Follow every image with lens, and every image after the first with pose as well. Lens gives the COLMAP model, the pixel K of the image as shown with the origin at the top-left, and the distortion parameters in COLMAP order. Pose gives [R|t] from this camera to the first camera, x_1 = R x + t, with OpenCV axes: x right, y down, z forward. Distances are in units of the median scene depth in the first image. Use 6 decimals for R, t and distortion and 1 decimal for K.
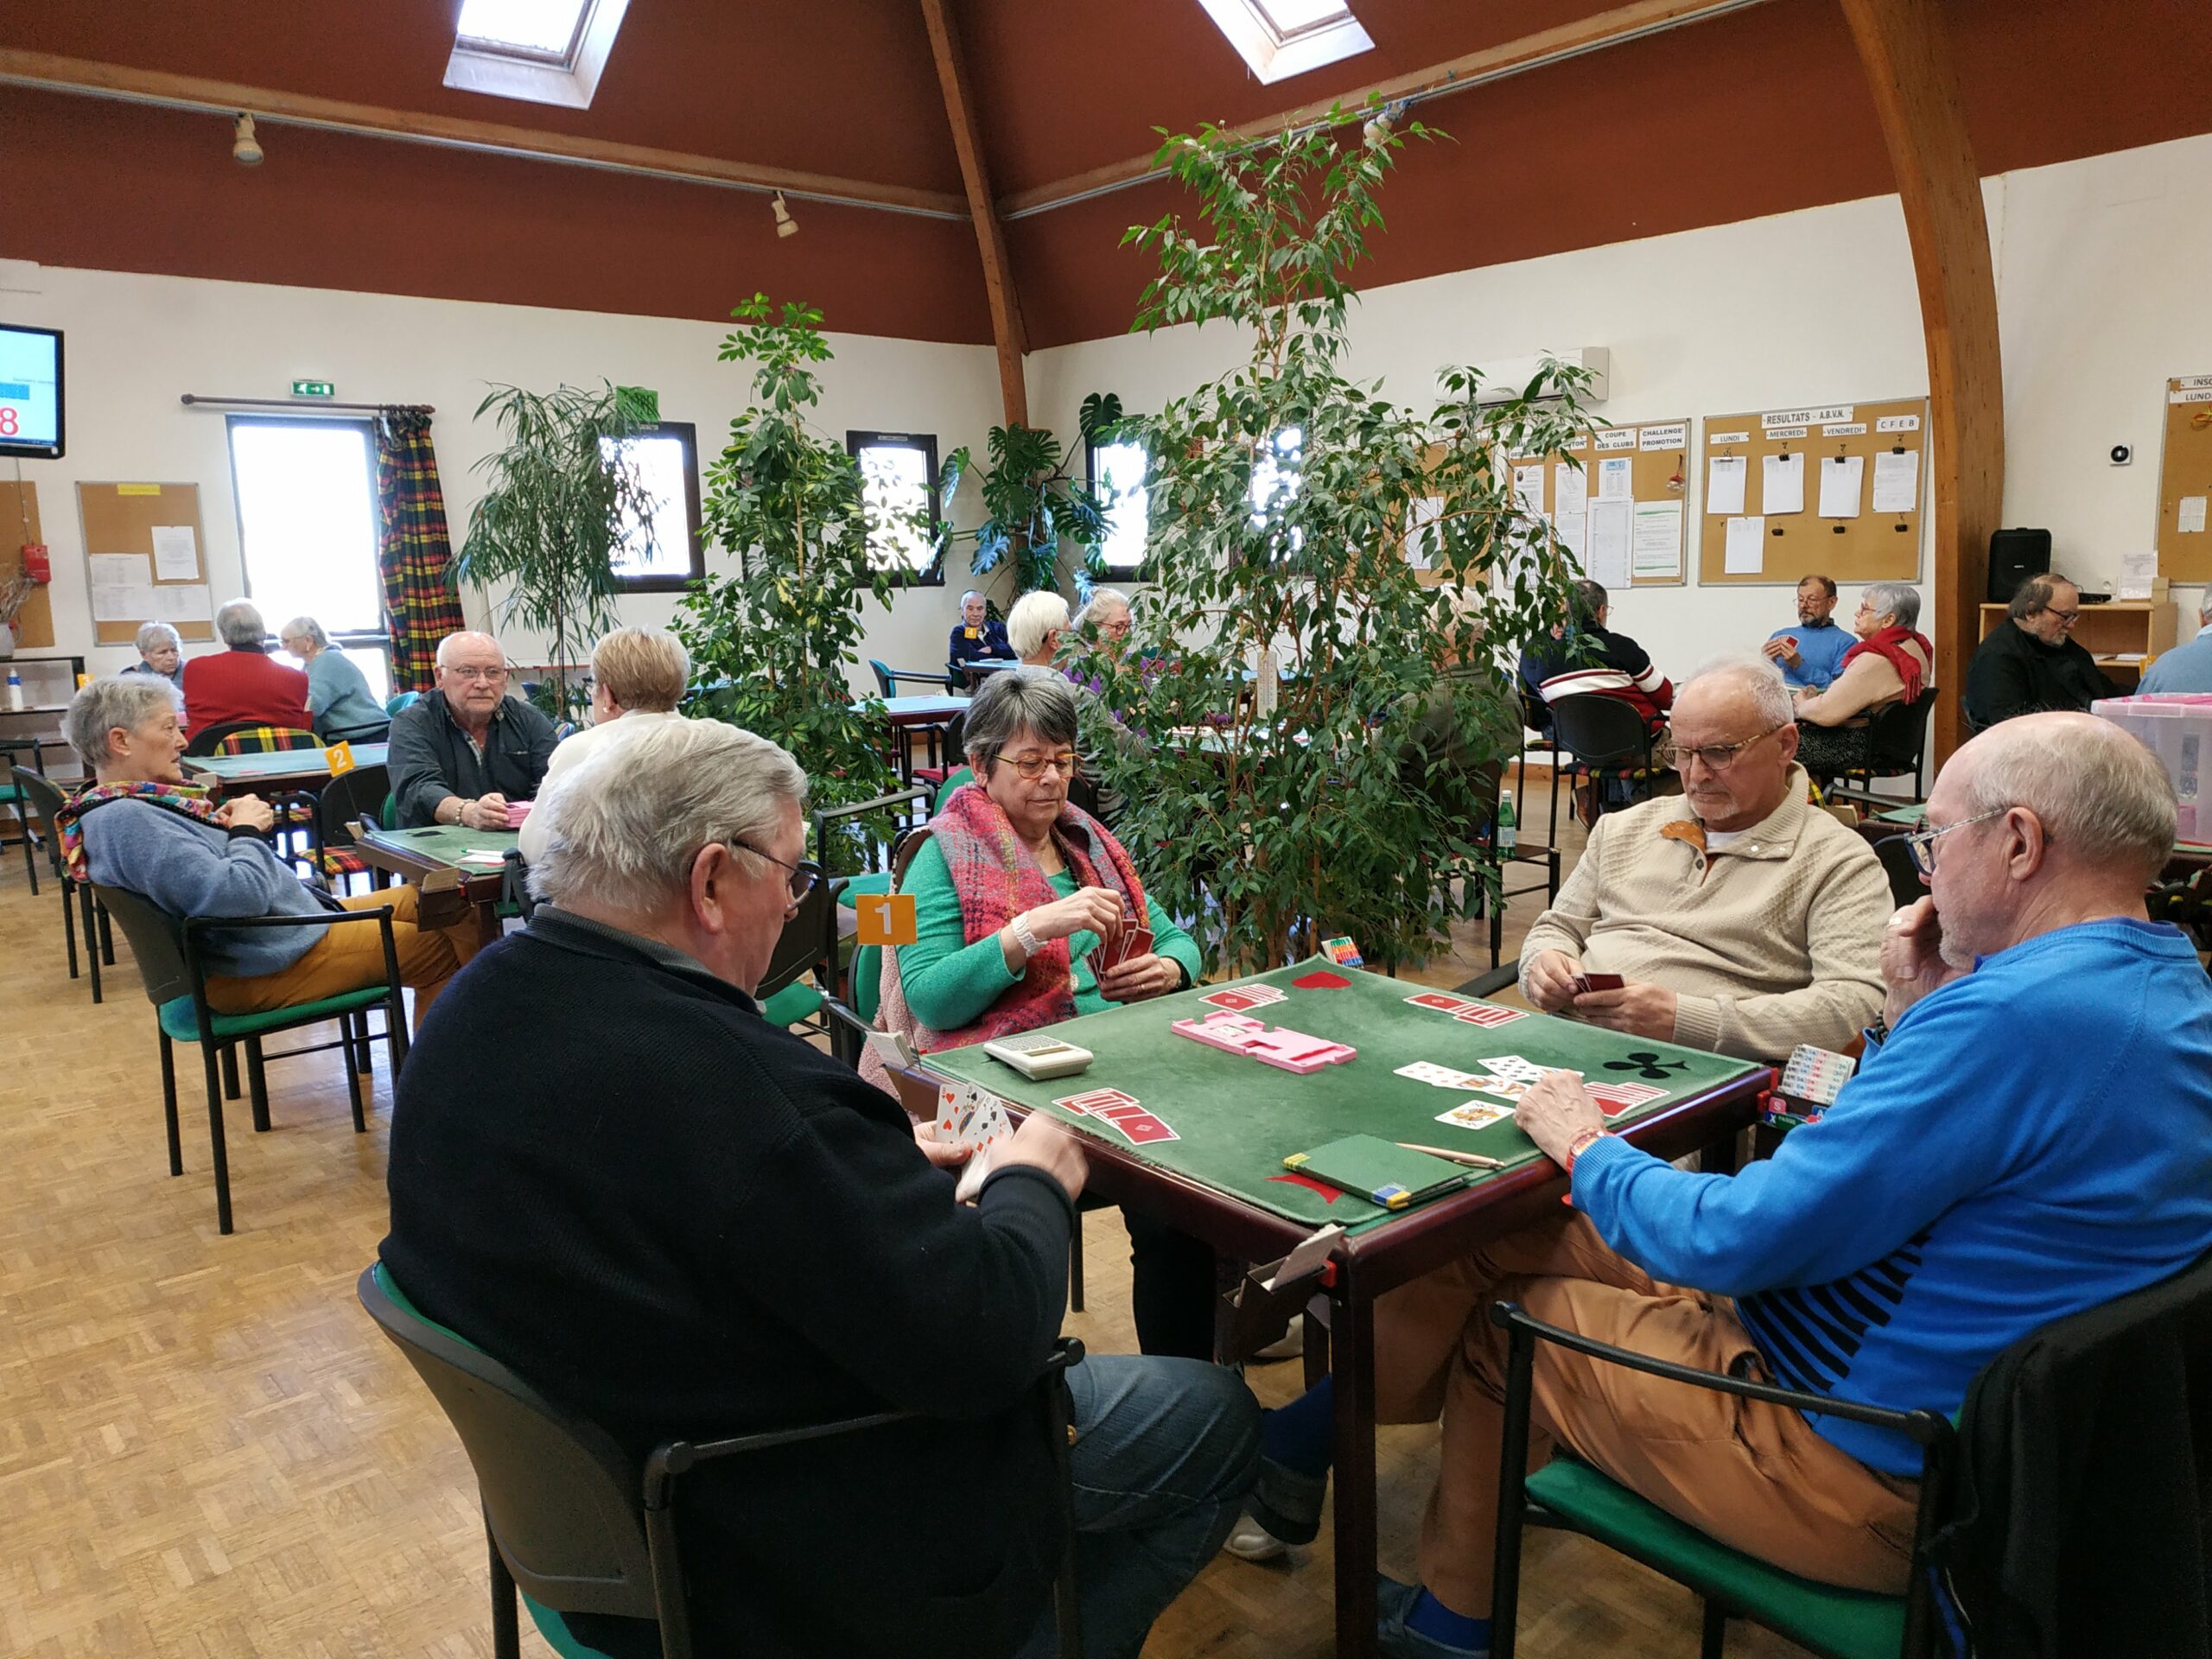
lens RADIAL K [[1634.2, 0, 1129.2], [0, 1634.2, 837.2], [0, 0, 1]] dist [0.003711, -0.029430]
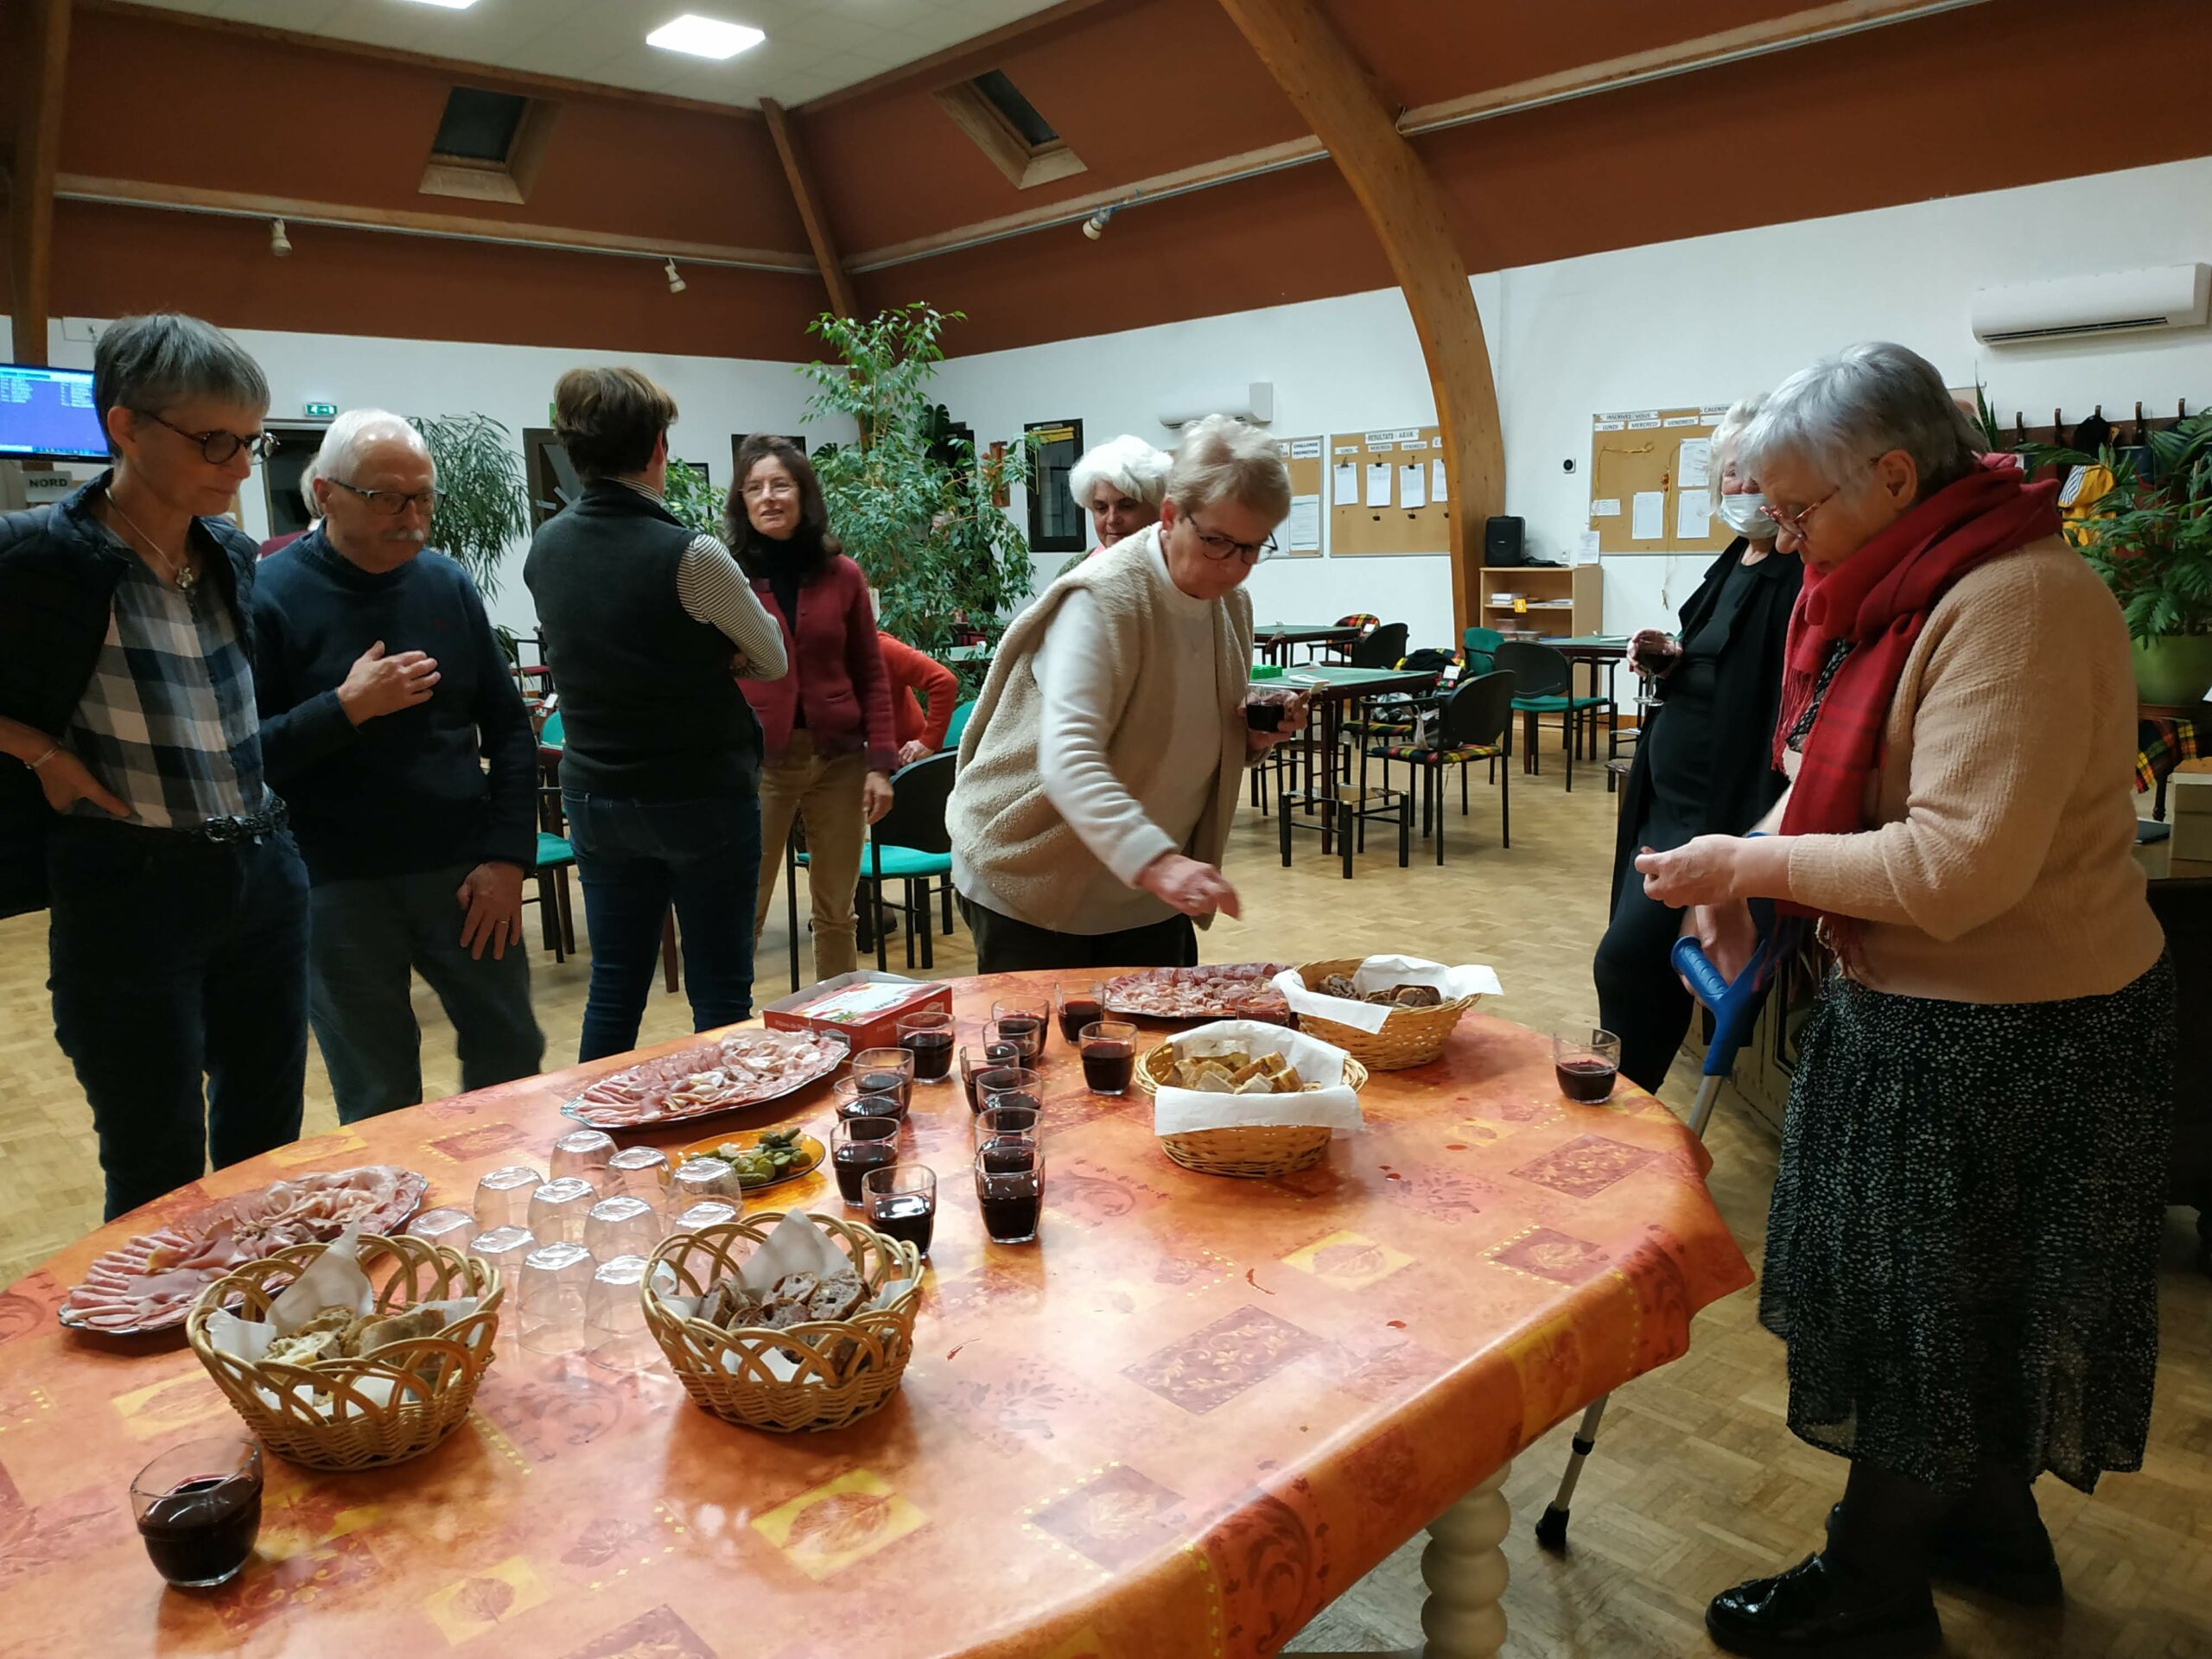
lens RADIAL K [[1634.2, 0, 1109.6], [0, 1634.2, 831.6], [0, 0, 1]] dist [0.003711, -0.029430]
pose [[0.999907, -0.001220, 0.013572, 0.137049], [0.001048, 0.999919, 0.012652, 0.059988], [-0.013586, -0.012637, 0.999828, -0.374588]]
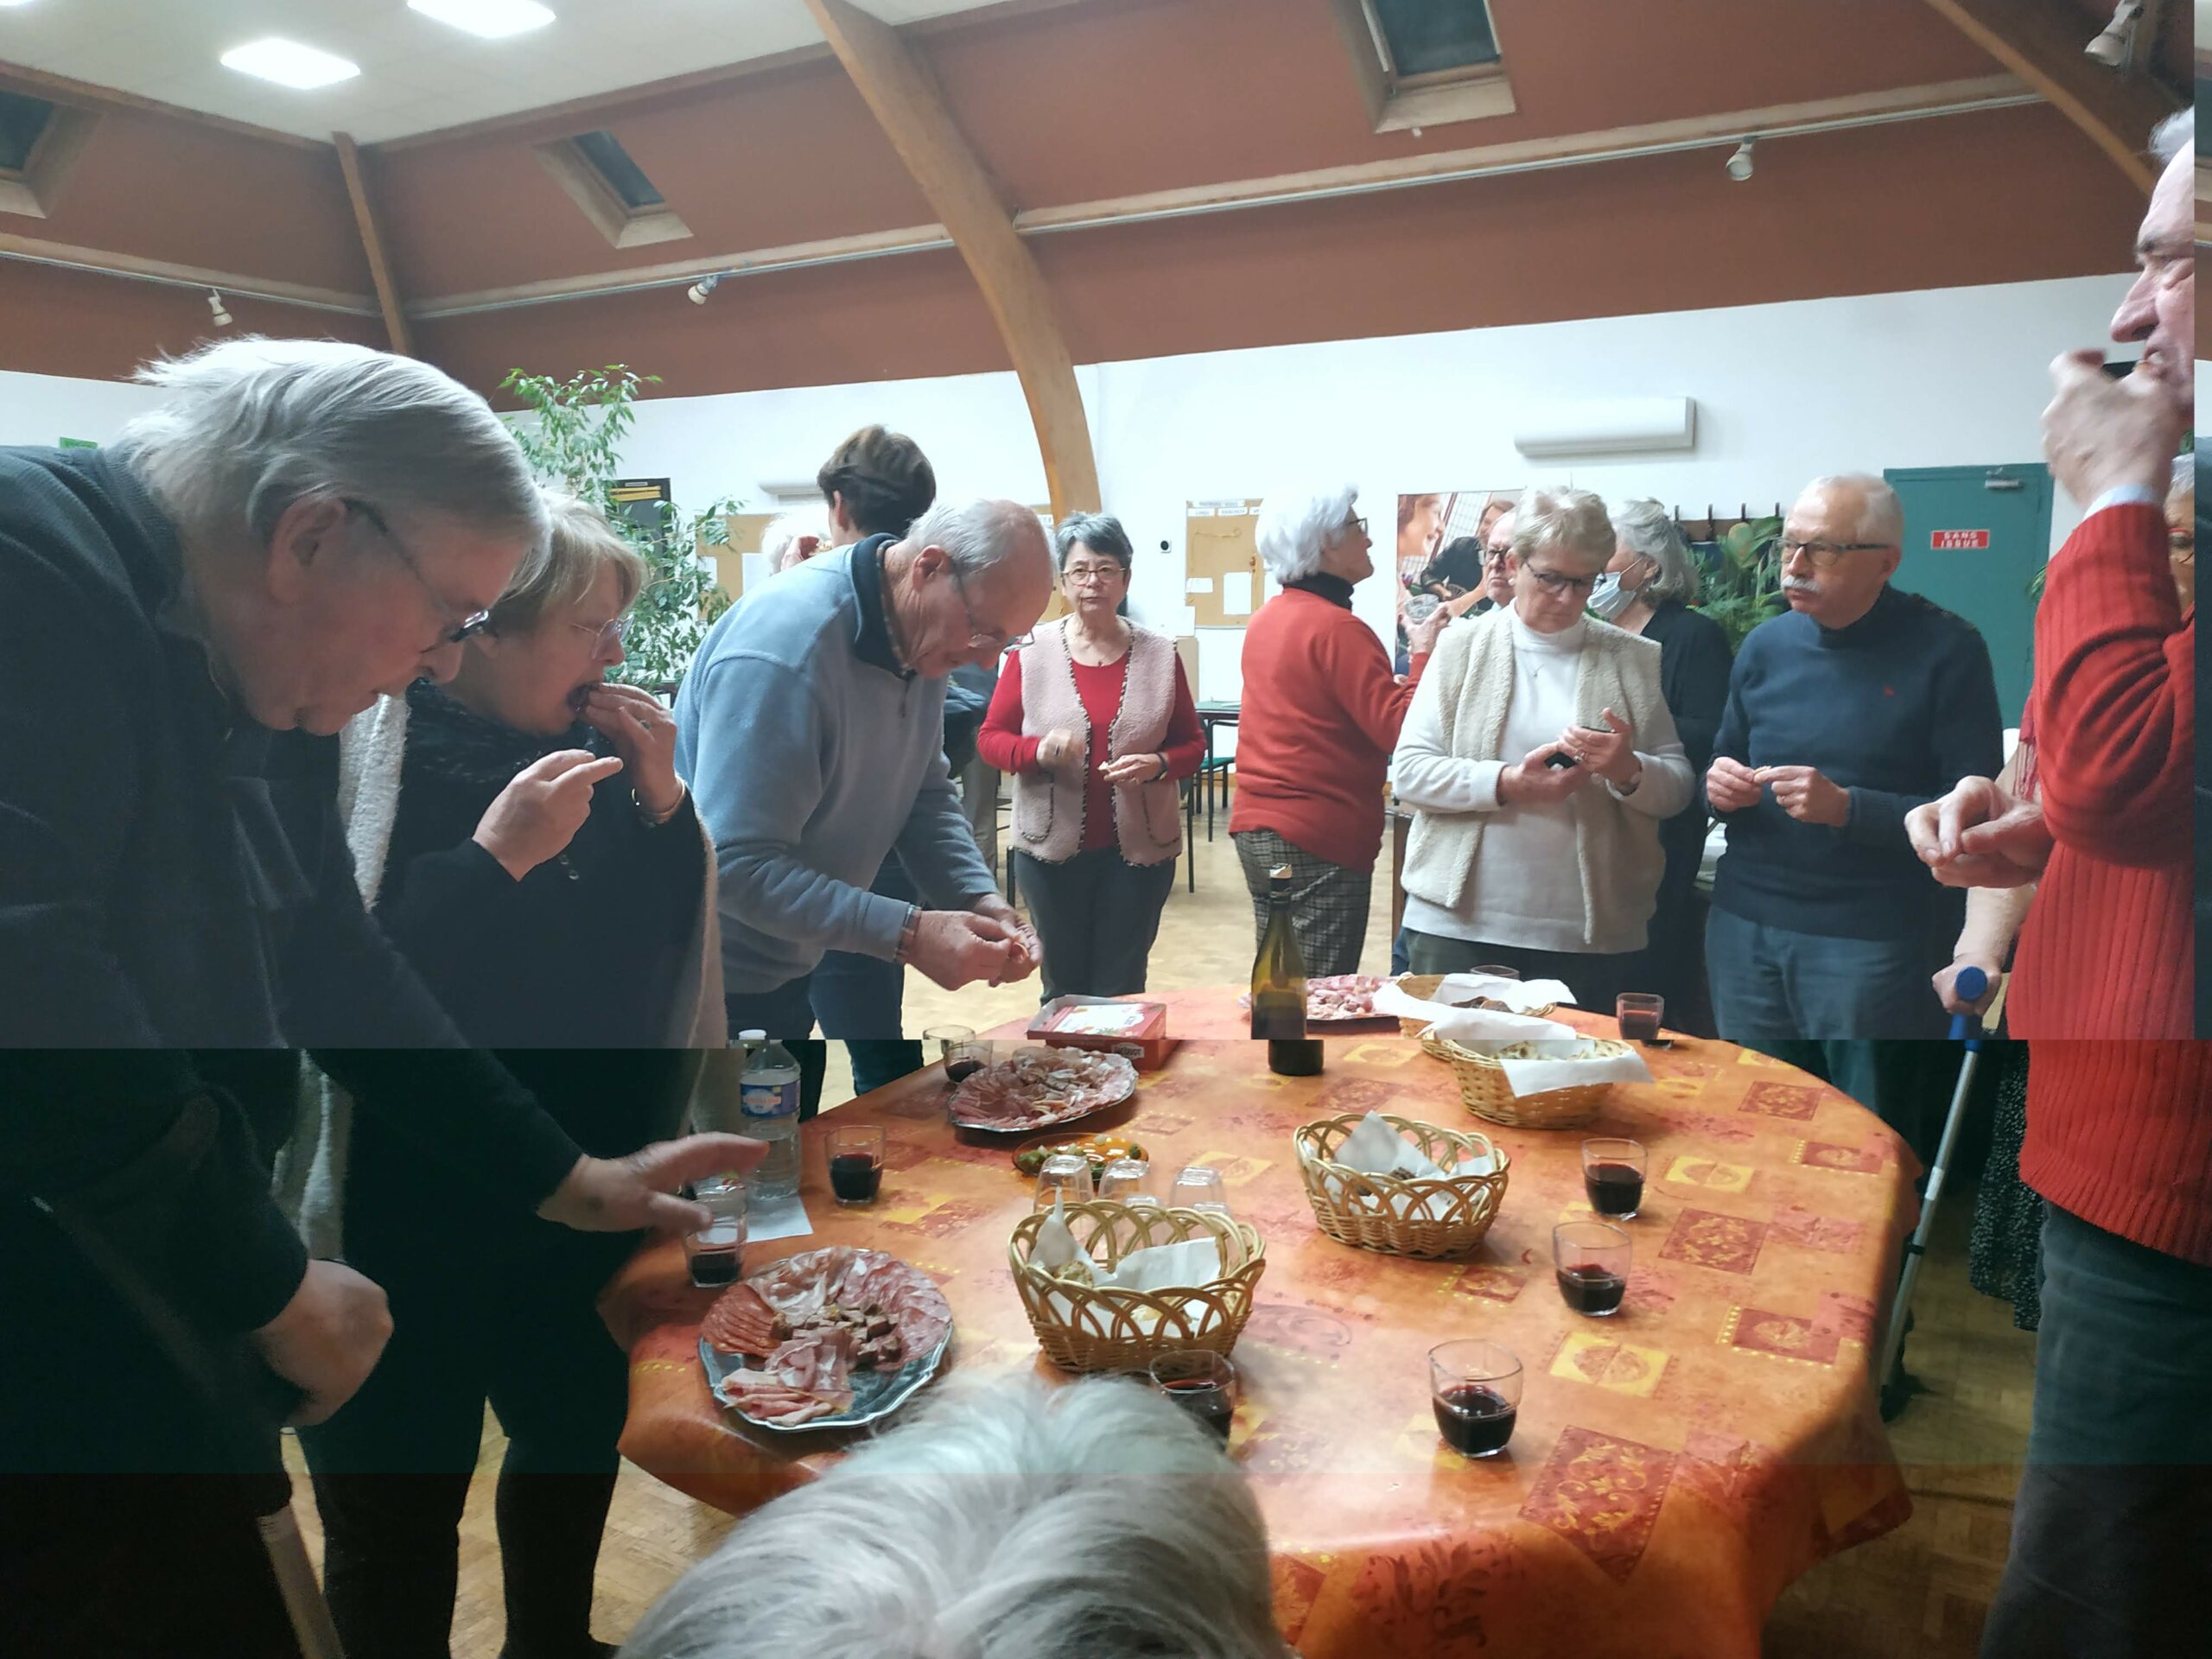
lens RADIAL K [[1634.2, 0, 1079.3], [0, 1634.2, 829.8], [0, 0, 1]] dist [0.003711, -0.029430]
pose [[0.951582, -0.018450, 0.306839, 0.022954], [0.026490, 0.999406, -0.022056, 0.061715], [-0.306250, 0.029116, 0.951506, -0.392469]]
